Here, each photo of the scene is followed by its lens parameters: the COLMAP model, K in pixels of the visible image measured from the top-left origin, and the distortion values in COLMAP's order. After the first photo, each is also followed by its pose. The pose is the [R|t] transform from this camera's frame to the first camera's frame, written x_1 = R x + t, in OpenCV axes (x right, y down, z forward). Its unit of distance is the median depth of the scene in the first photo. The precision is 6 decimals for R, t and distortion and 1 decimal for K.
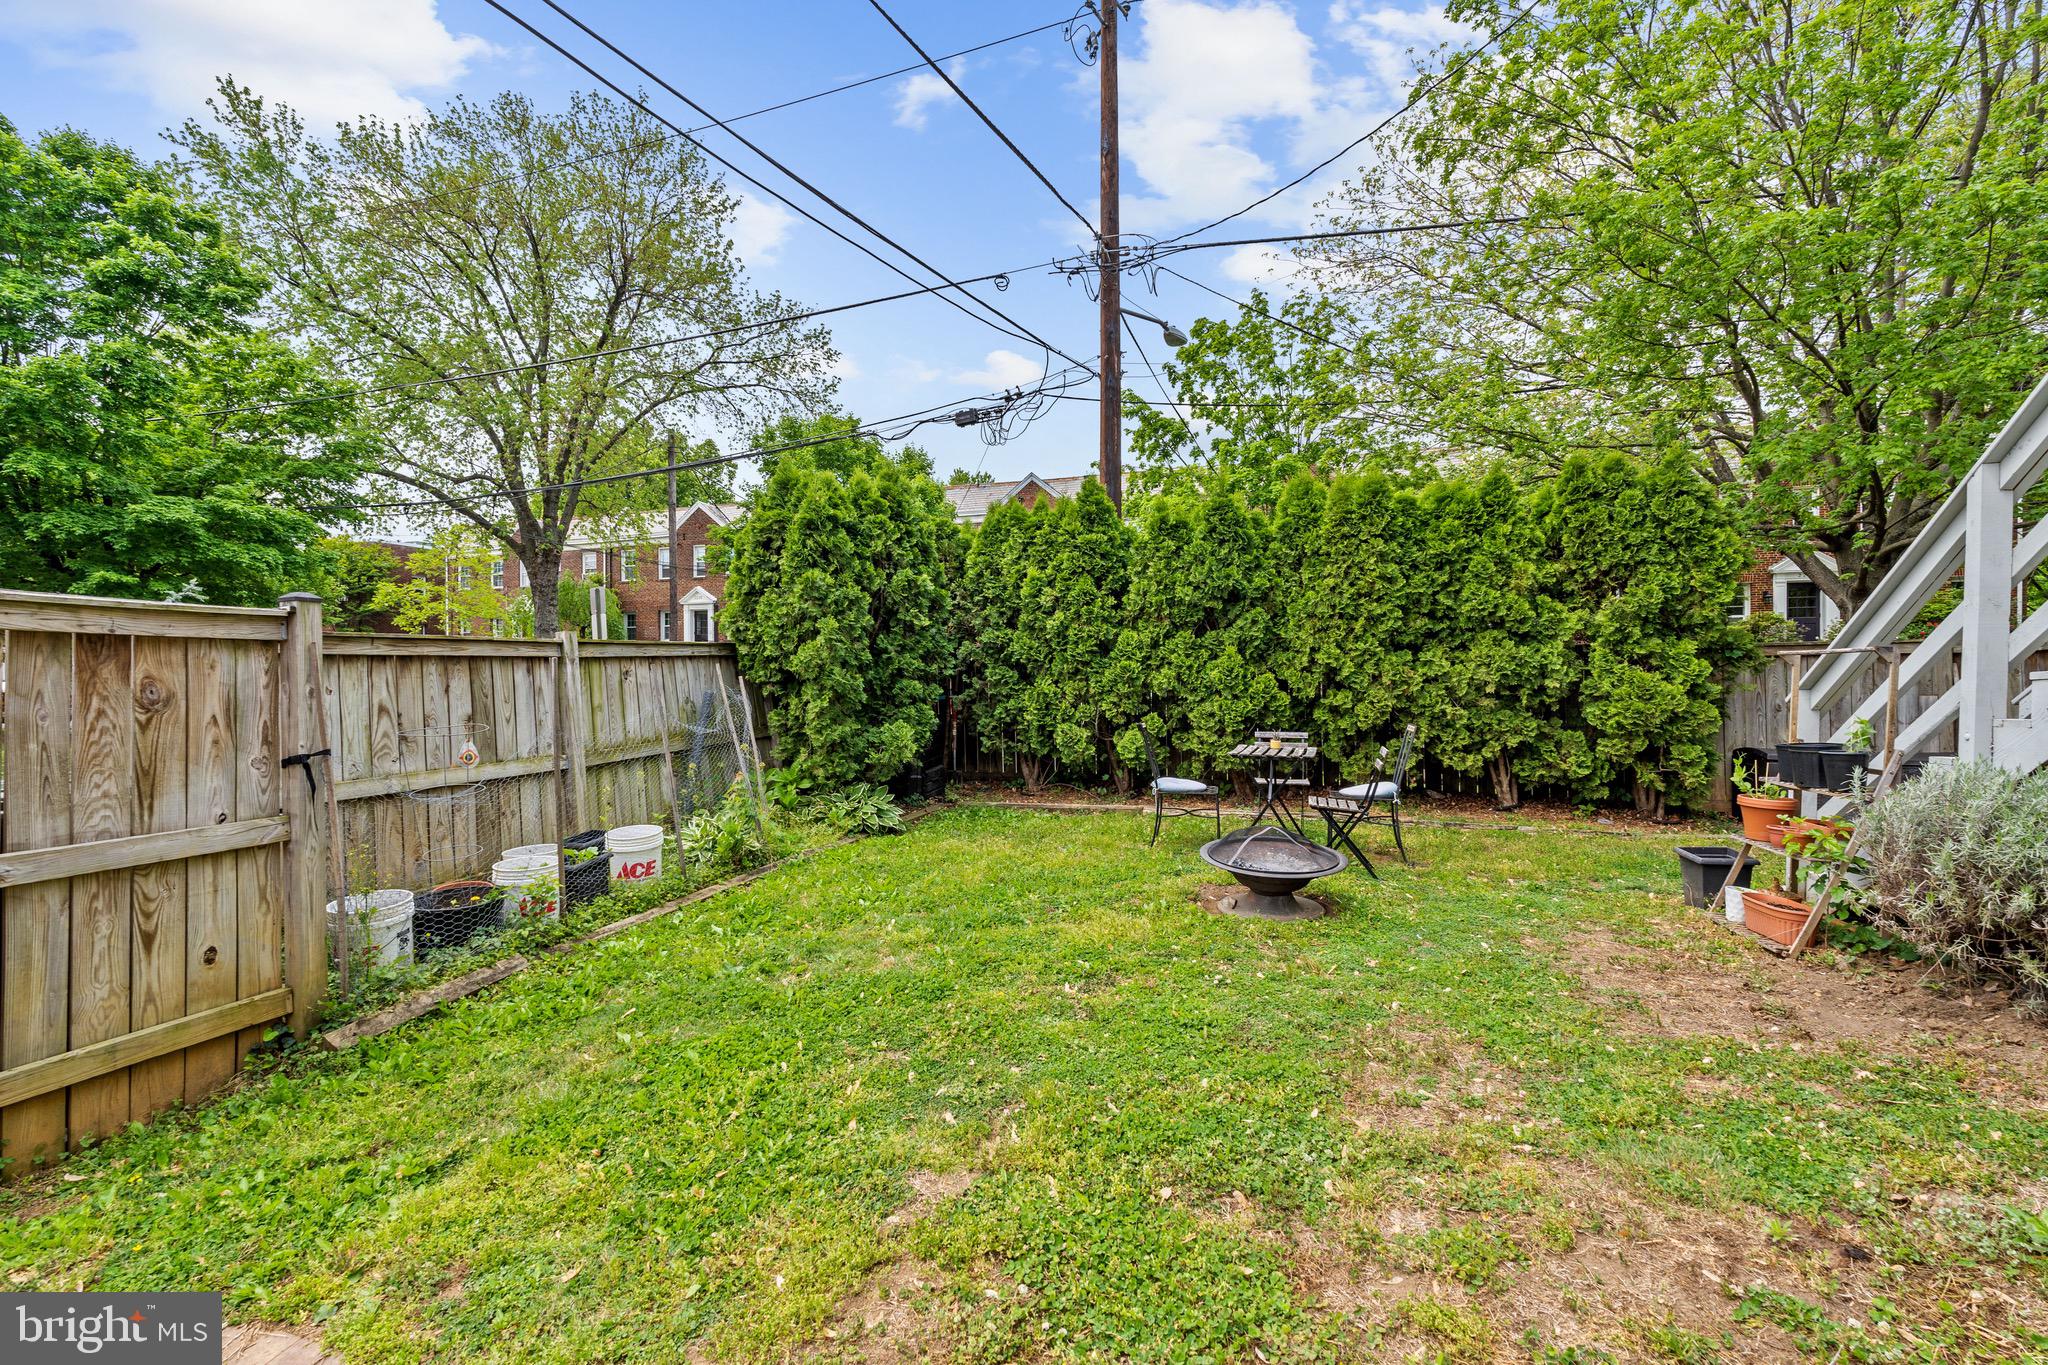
lens RADIAL K [[909.2, 0, 1021.7], [0, 909.2, 686.3], [0, 0, 1]] dist [-0.001065, 0.000153]
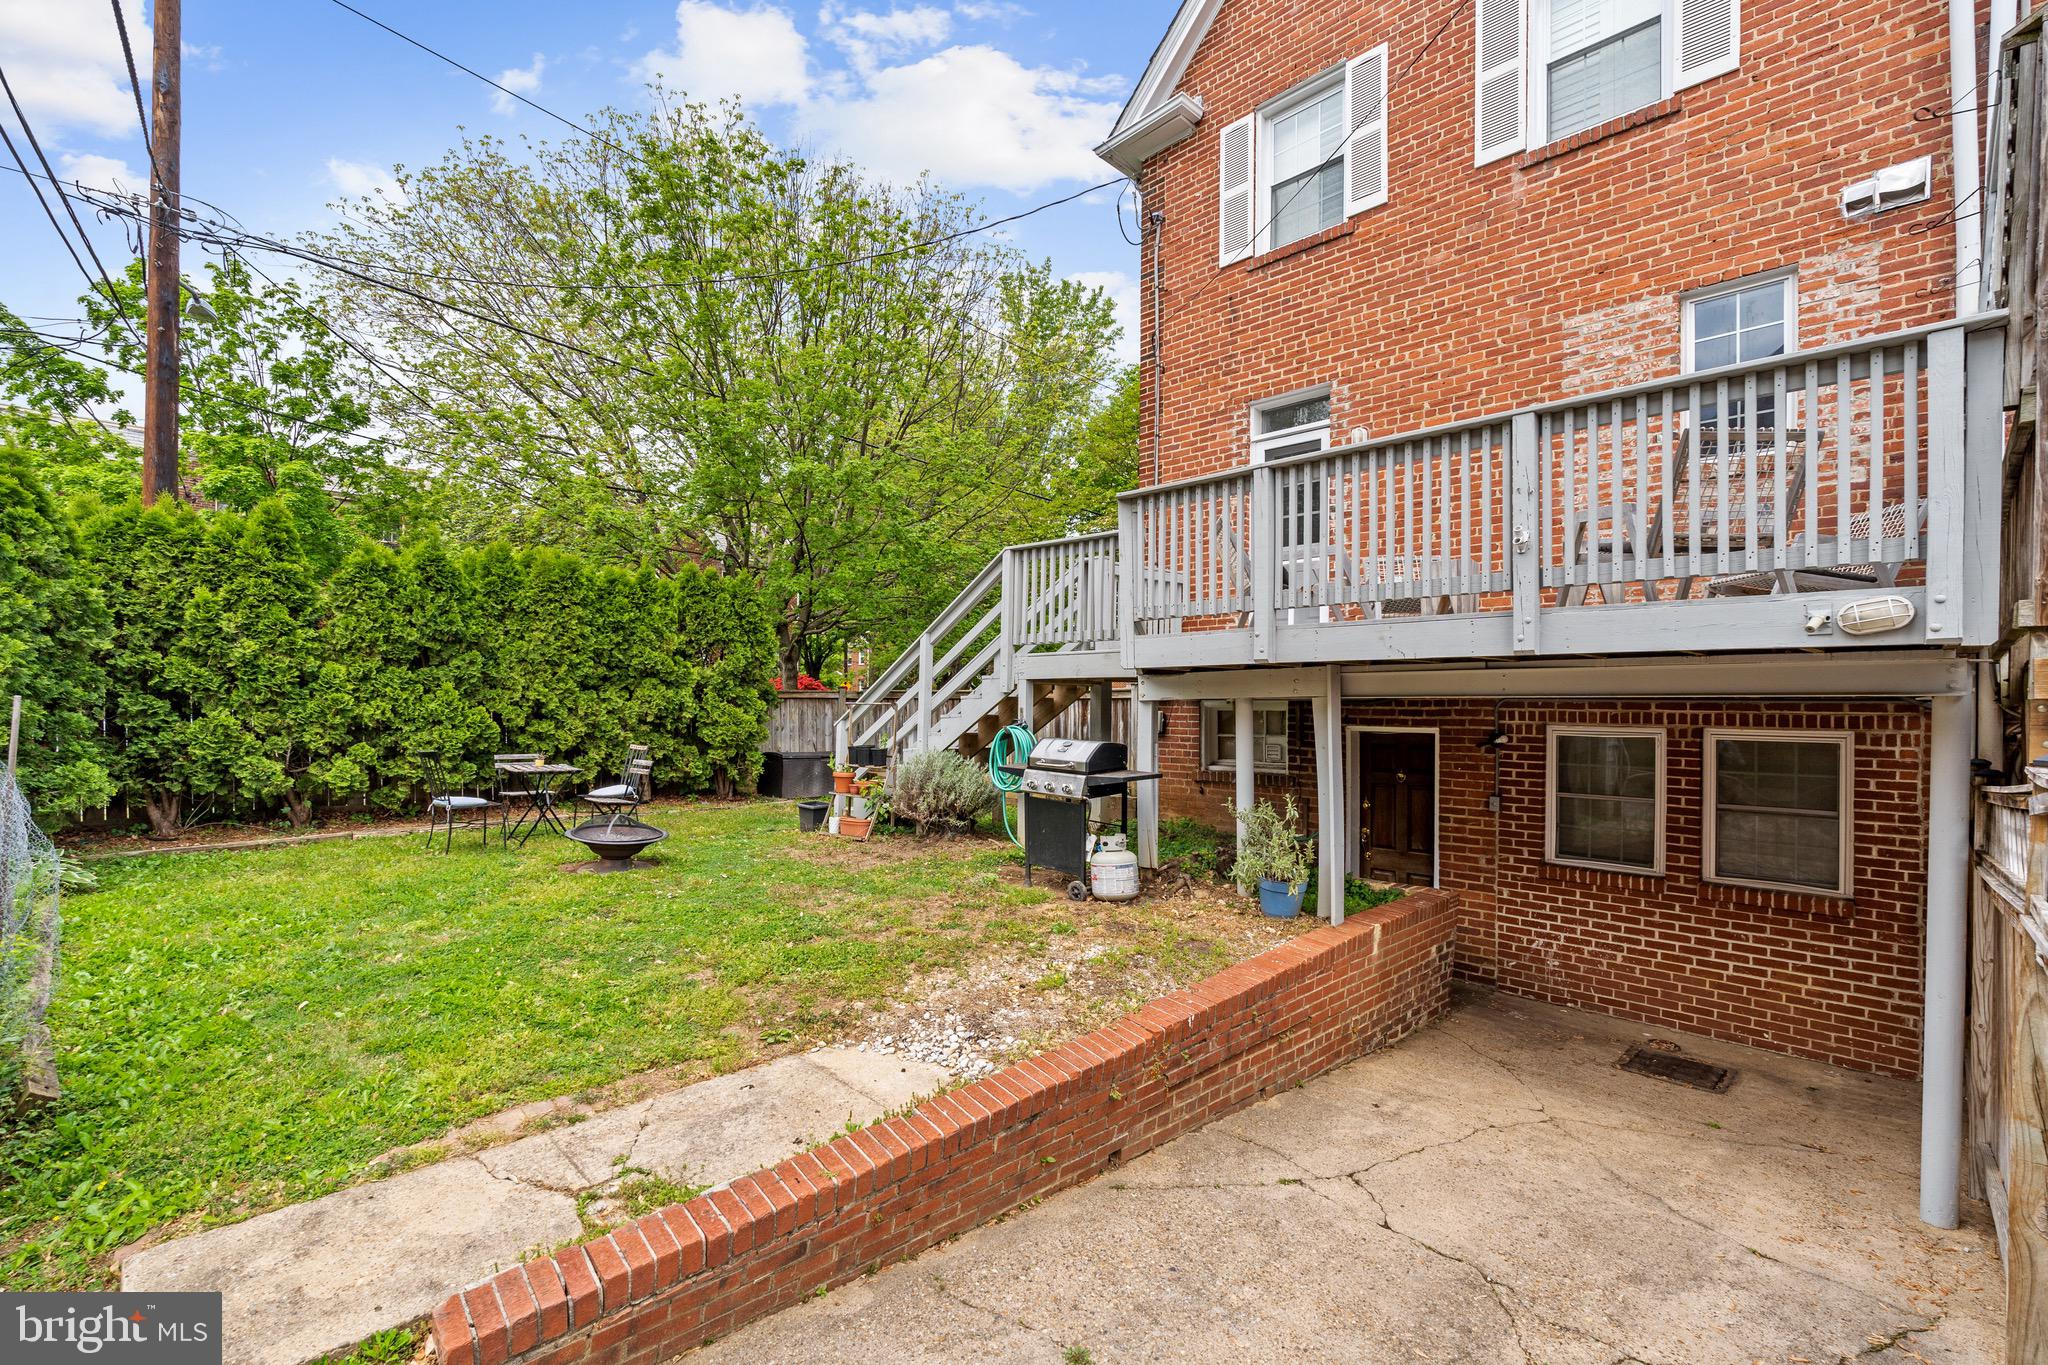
lens RADIAL K [[931.1, 0, 1021.3], [0, 931.1, 666.3], [0, 0, 1]] dist [-0.005915, 0.001578]
pose [[0.440367, 0.043092, 0.896783, -0.530692], [-0.004174, 0.998935, -0.045951, -0.014085], [-0.897808, 0.016492, 0.440078, -0.178650]]
